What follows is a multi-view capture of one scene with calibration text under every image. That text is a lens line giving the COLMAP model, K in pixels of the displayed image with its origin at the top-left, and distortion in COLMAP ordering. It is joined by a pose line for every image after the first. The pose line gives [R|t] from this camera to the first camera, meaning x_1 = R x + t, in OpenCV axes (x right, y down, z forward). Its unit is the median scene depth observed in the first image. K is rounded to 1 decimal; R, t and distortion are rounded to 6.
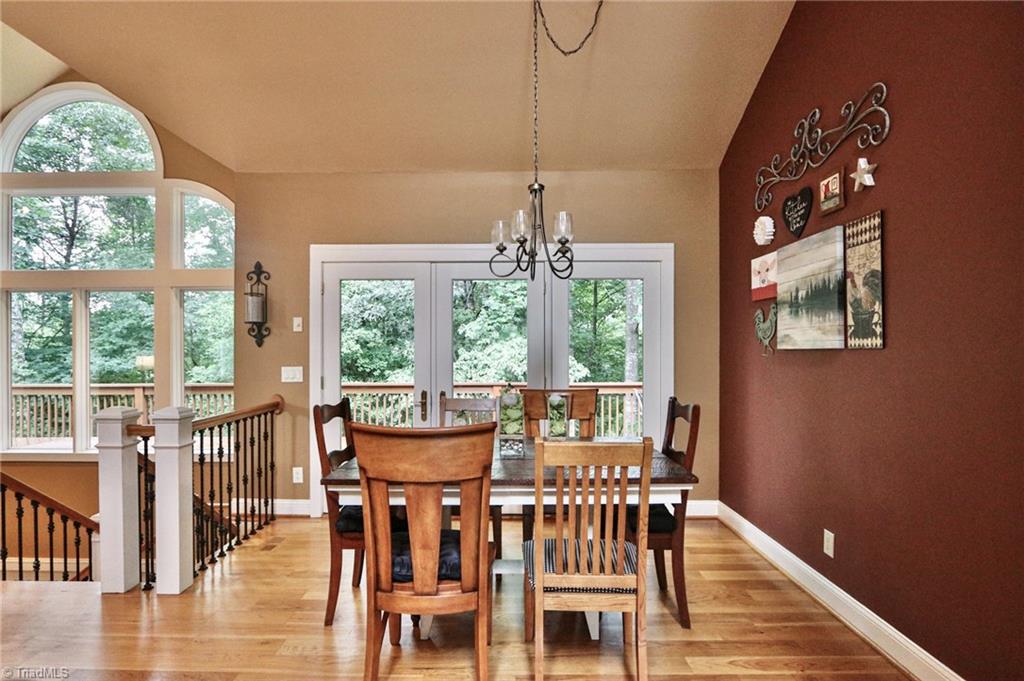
lens RADIAL K [[532.8, 0, 510.0], [0, 532.8, 351.9], [0, 0, 1]] dist [-0.017731, 0.000833]
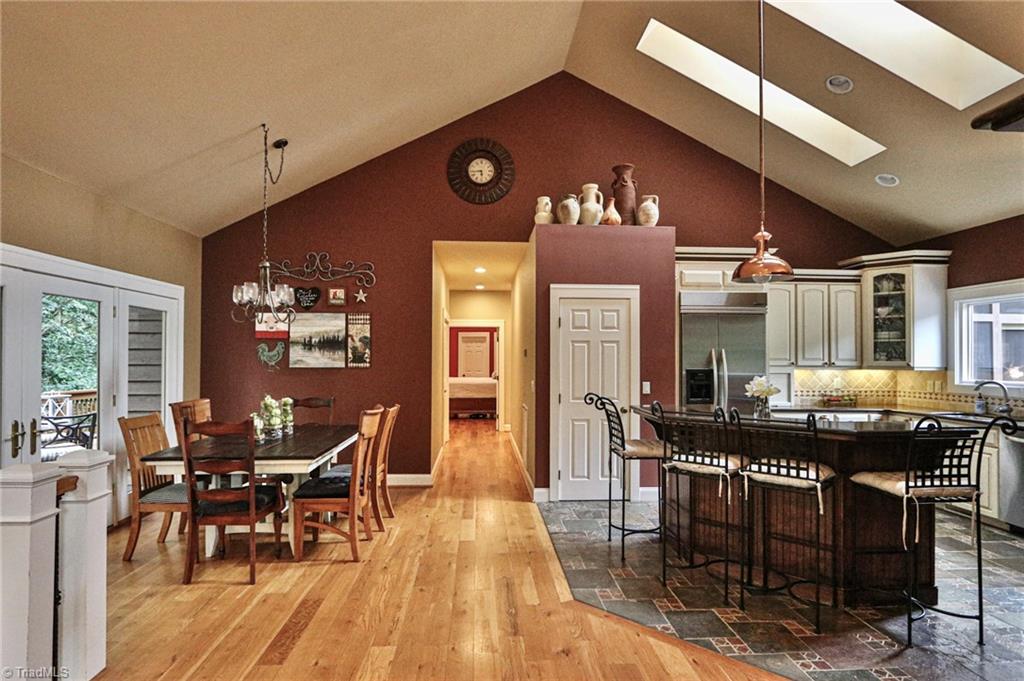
lens RADIAL K [[532.8, 0, 510.0], [0, 532.8, 351.9], [0, 0, 1]] dist [-0.017731, 0.000833]
pose [[-0.078513, 0.014112, 0.996813, -1.698754], [-0.002141, 0.999895, -0.014324, -0.041831], [-0.996911, -0.003259, -0.078475, 0.468801]]
